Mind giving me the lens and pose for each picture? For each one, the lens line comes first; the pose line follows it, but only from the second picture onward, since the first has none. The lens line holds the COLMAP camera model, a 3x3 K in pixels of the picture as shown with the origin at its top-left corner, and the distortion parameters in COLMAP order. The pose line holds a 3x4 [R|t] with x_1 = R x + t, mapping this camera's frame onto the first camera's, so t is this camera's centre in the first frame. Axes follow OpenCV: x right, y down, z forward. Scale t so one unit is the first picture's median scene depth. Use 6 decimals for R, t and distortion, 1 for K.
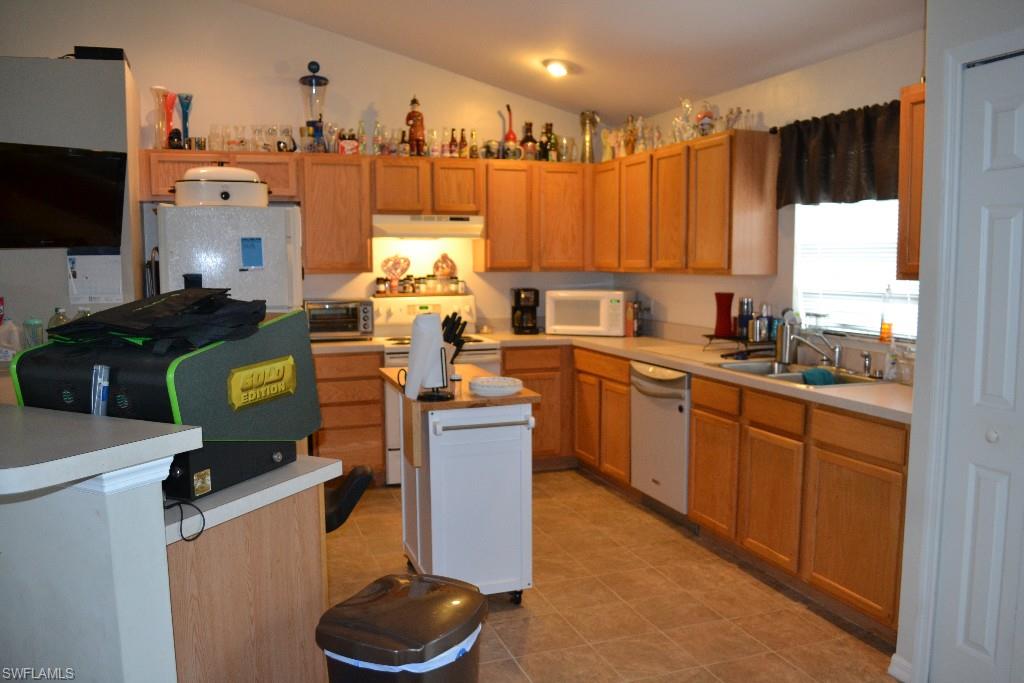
lens RADIAL K [[825.4, 0, 511.4], [0, 825.4, 341.2], [0, 0, 1]] dist [-0.076457, 0.004626]
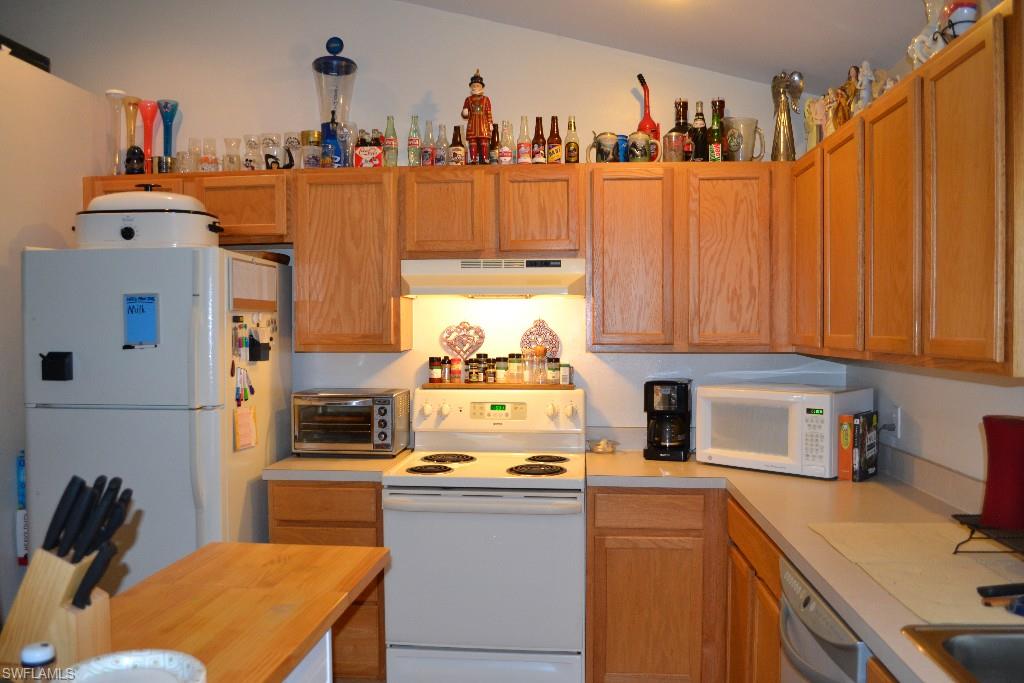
lens RADIAL K [[825.4, 0, 511.6], [0, 825.4, 341.2], [0, 0, 1]] dist [-0.076457, 0.004626]
pose [[0.909838, 0.009271, -0.414860, 0.166011], [-0.041667, 0.996739, -0.069108, -0.049072], [0.412866, 0.080164, 0.907257, 0.447761]]
